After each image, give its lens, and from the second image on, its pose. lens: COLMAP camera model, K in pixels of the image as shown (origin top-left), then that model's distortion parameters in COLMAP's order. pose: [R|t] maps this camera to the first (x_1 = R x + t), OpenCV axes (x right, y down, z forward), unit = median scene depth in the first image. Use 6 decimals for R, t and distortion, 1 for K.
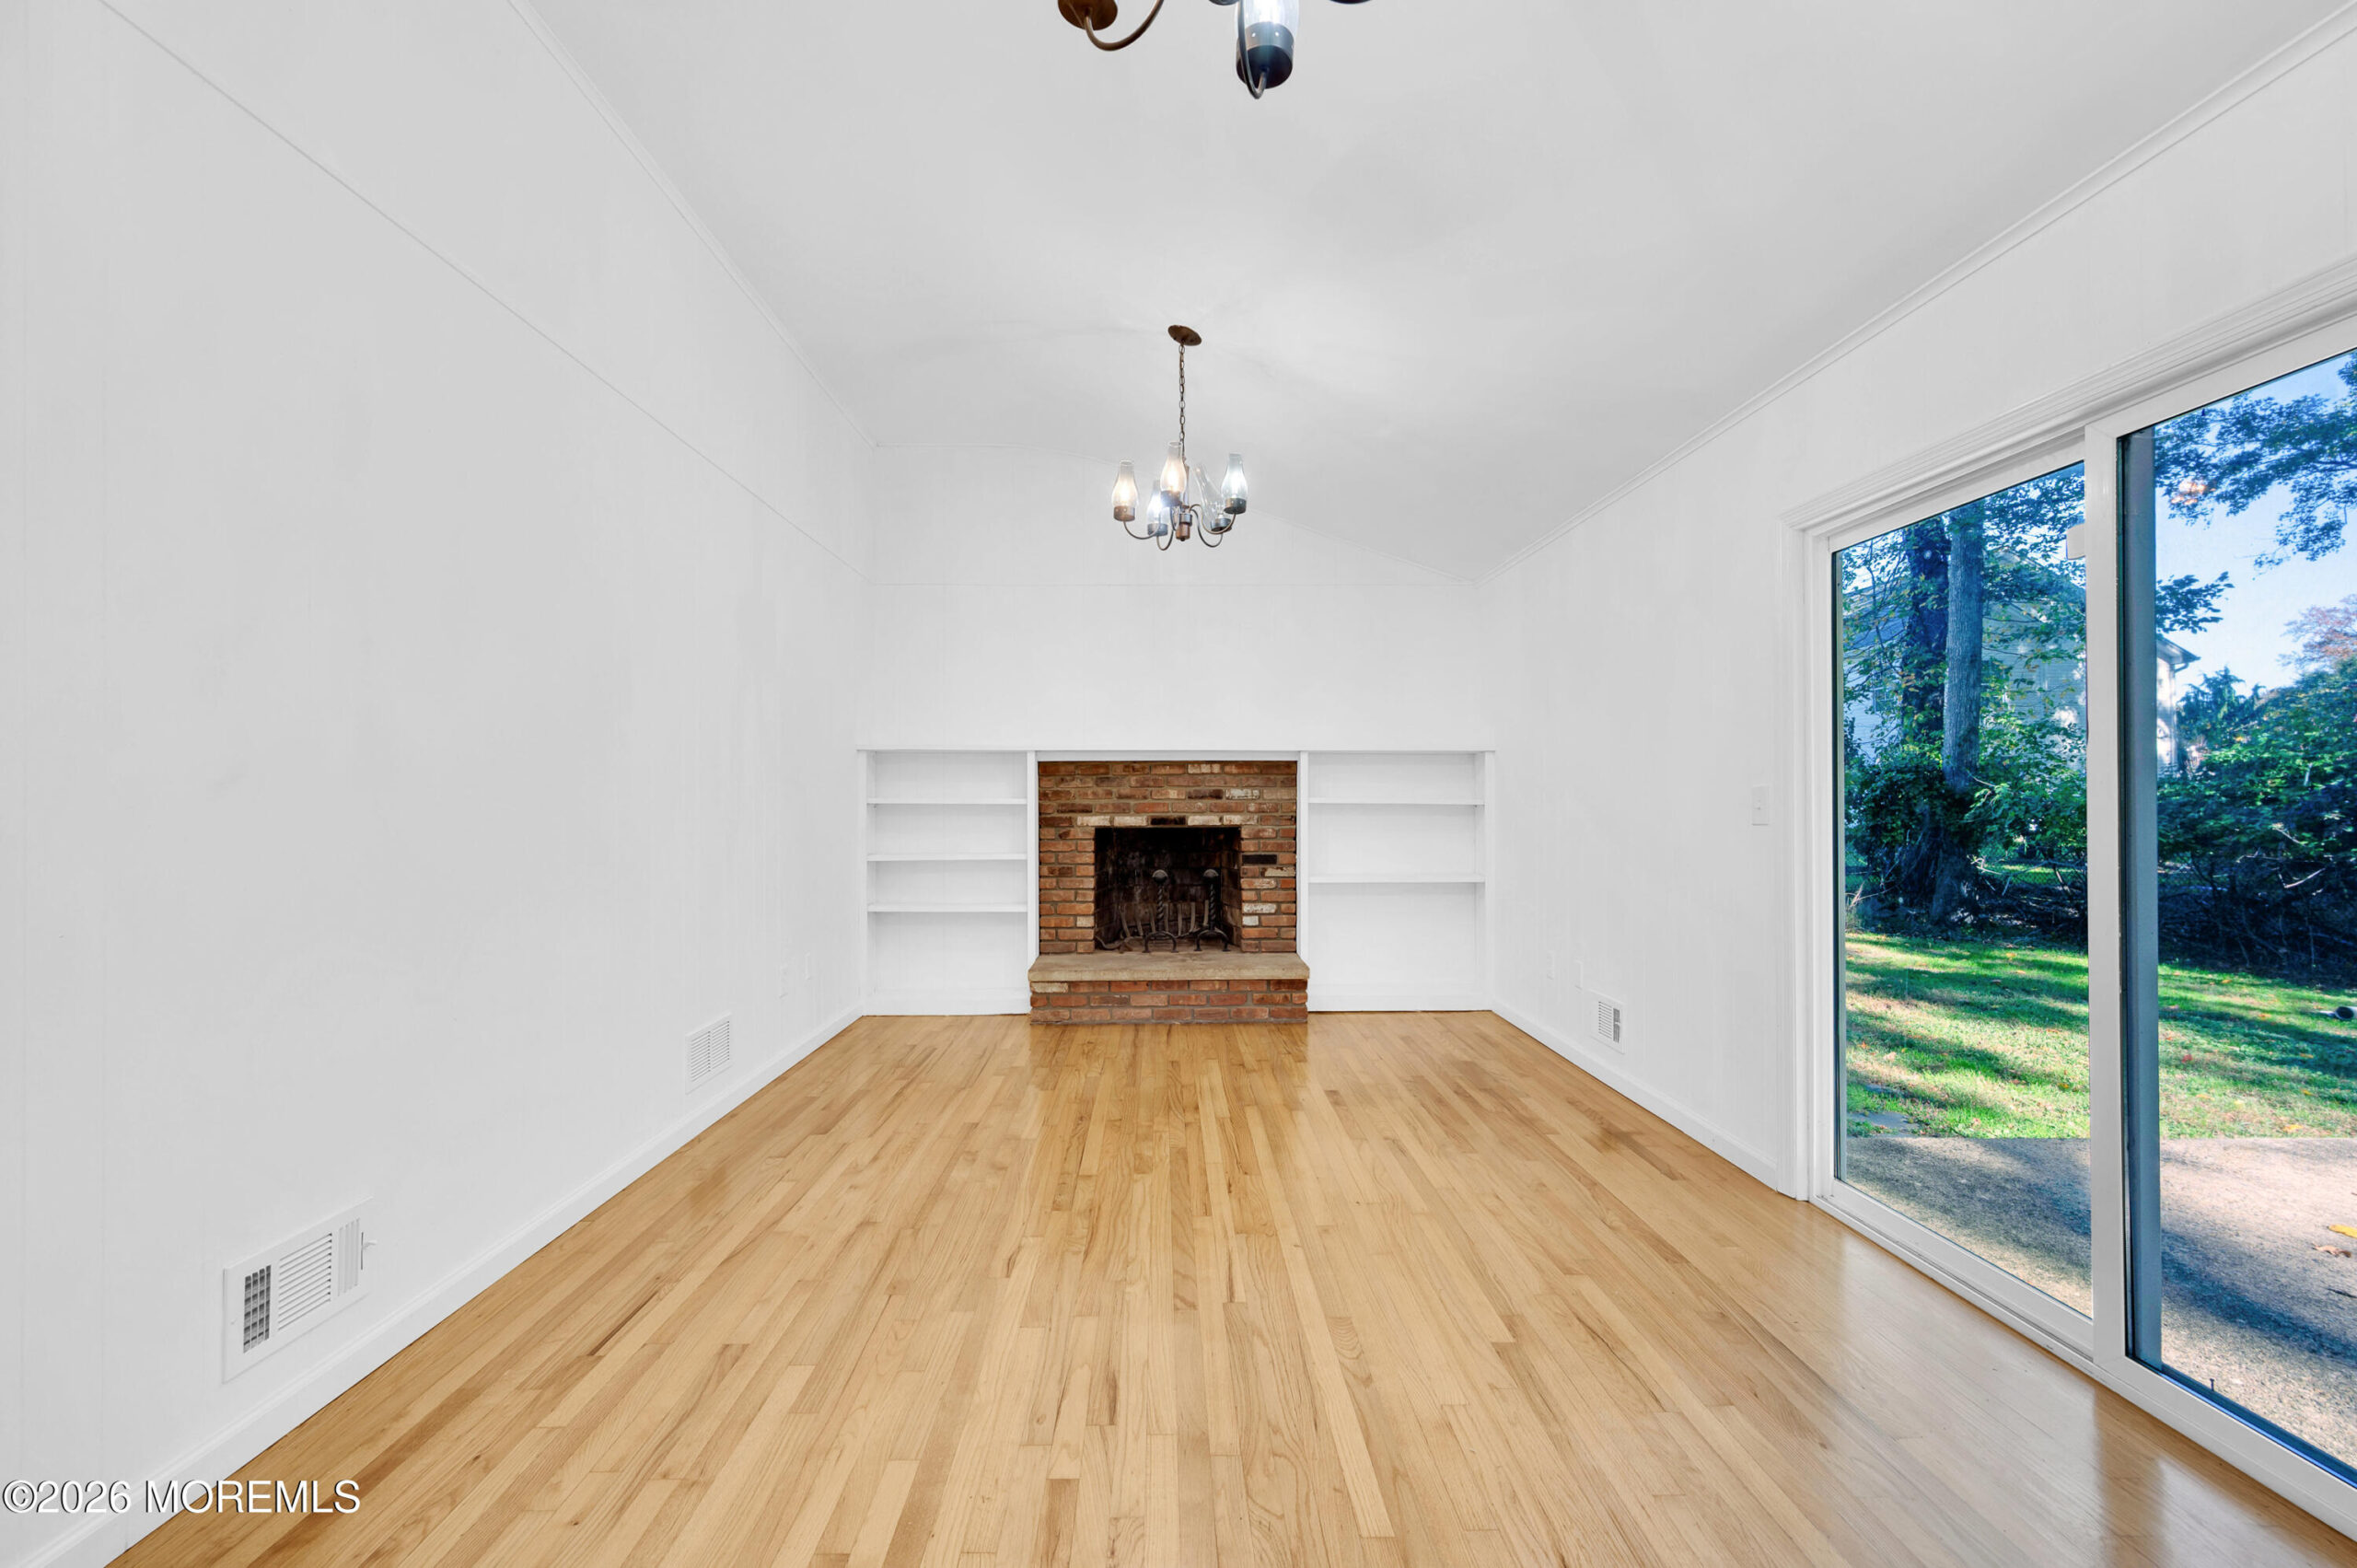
lens RADIAL K [[931.7, 0, 1166.2], [0, 931.7, 788.3], [0, 0, 1]] dist [0.002890, 0.000007]
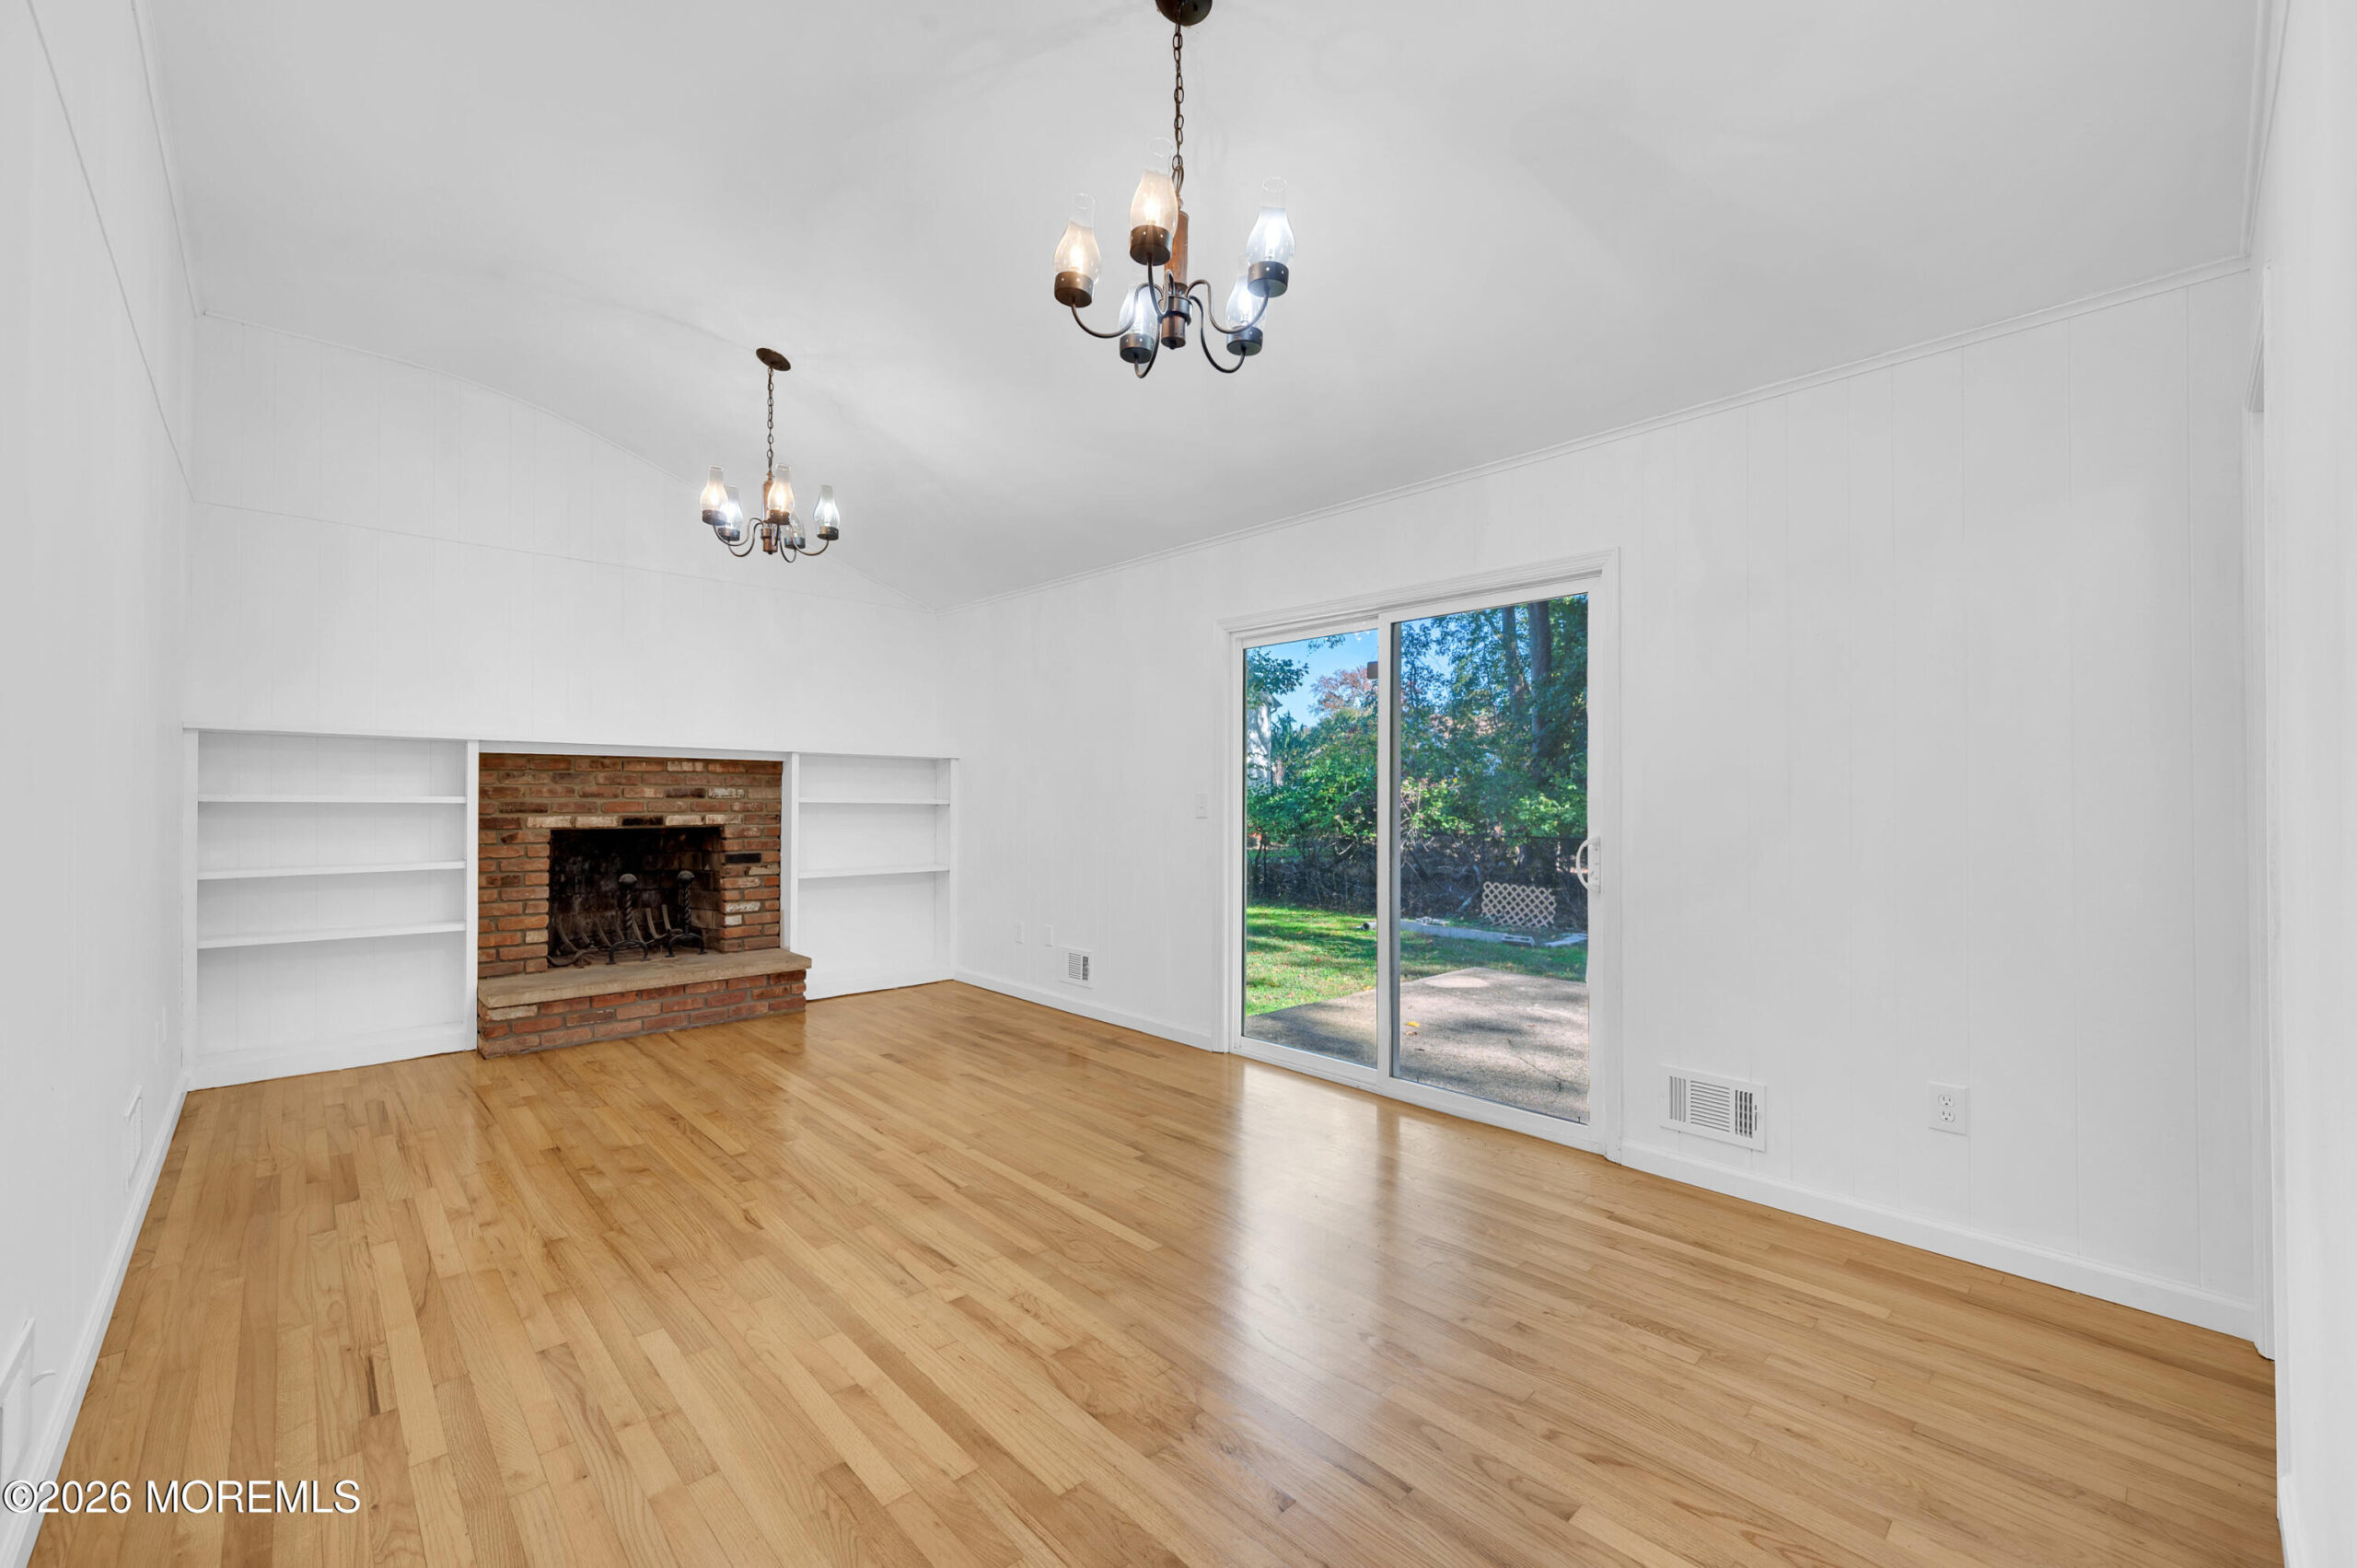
lens RADIAL K [[931.7, 0, 1189.7], [0, 931.7, 790.0], [0, 0, 1]] dist [0.002890, 0.000007]
pose [[0.739567, 0.011050, 0.672993, -0.313034], [-0.013229, 0.999911, -0.001880, -0.002763], [-0.672953, -0.007512, 0.739647, -0.093823]]
